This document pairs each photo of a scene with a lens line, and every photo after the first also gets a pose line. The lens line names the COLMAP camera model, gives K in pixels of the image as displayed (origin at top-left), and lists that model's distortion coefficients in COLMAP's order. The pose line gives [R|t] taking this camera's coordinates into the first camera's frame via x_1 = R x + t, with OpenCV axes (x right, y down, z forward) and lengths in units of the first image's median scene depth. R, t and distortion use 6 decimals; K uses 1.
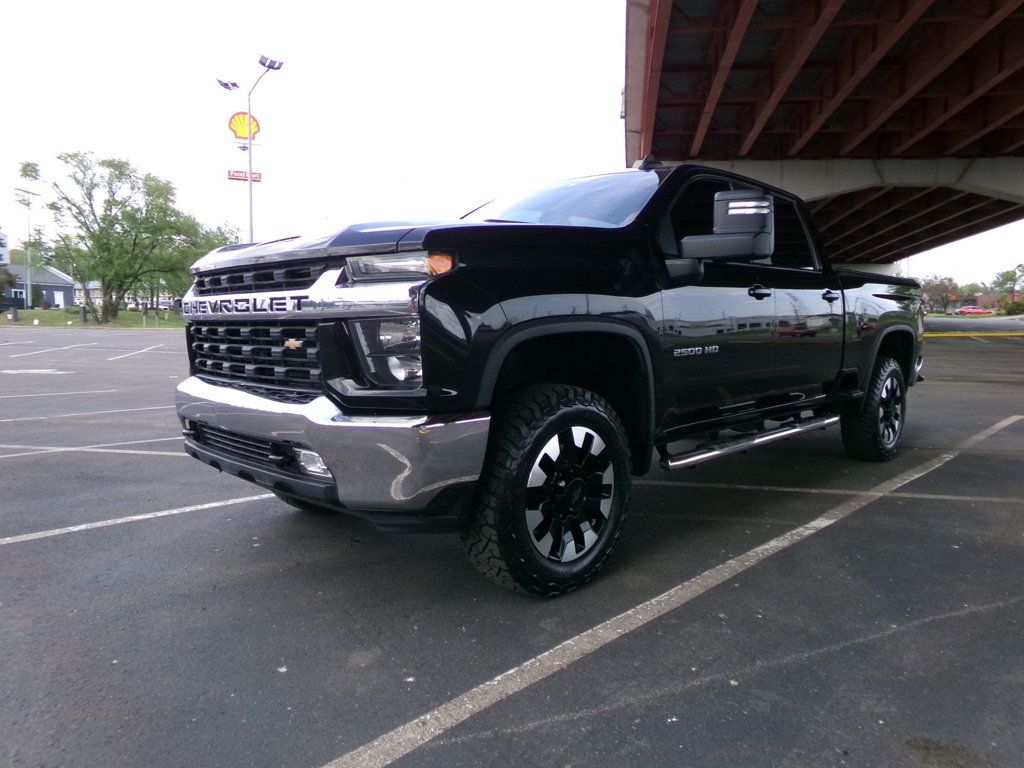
lens RADIAL K [[689.0, 0, 517.8], [0, 689.0, 394.8], [0, 0, 1]] dist [0.001394, 0.018371]
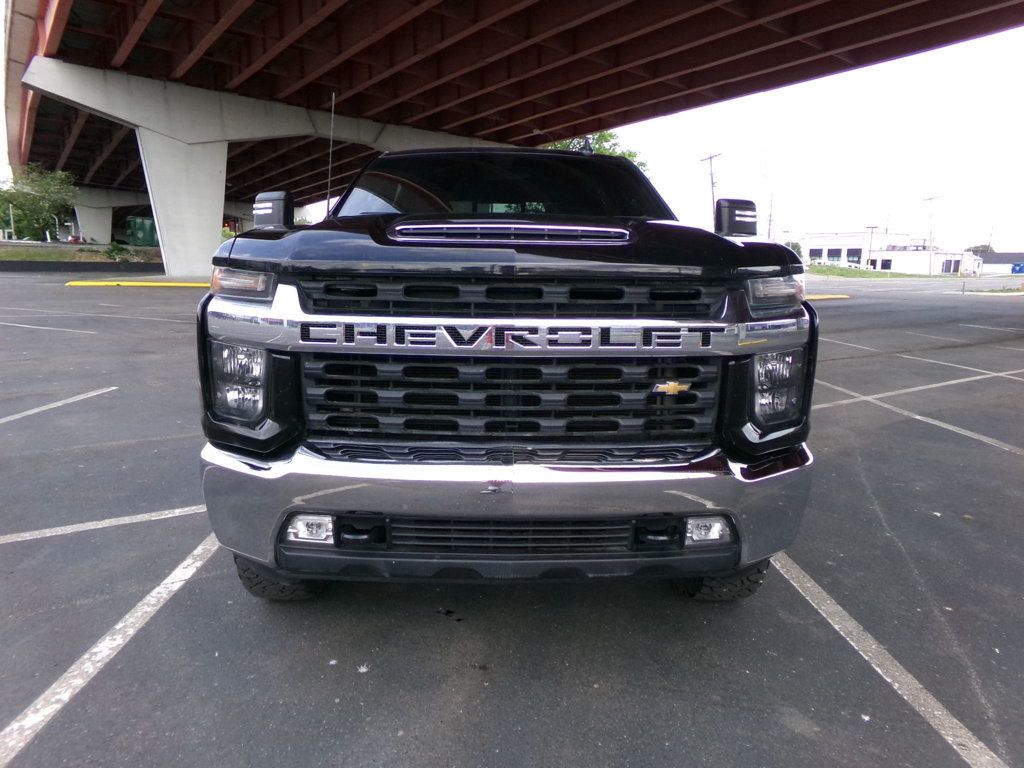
lens RADIAL K [[689.0, 0, 511.6], [0, 689.0, 382.3], [0, 0, 1]] dist [0.001394, 0.018371]
pose [[0.680401, -0.113035, 0.724071, -0.822971], [0.059562, 0.993294, 0.099095, -0.136481], [-0.730416, -0.024297, 0.682570, 0.500864]]
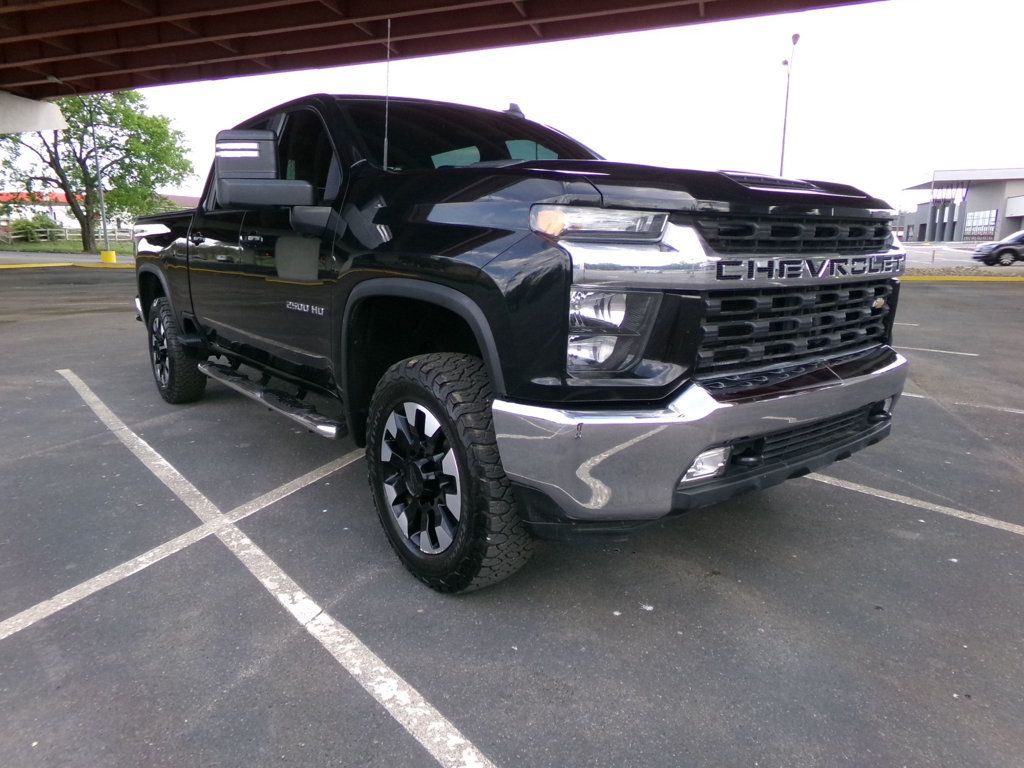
lens RADIAL K [[689.0, 0, 515.7], [0, 689.0, 379.8], [0, 0, 1]] dist [0.001394, 0.018371]
pose [[0.112270, -0.189850, 0.975373, -1.150591], [0.102661, 0.978542, 0.178650, -0.164478], [-0.988360, 0.080076, 0.129351, 1.157364]]
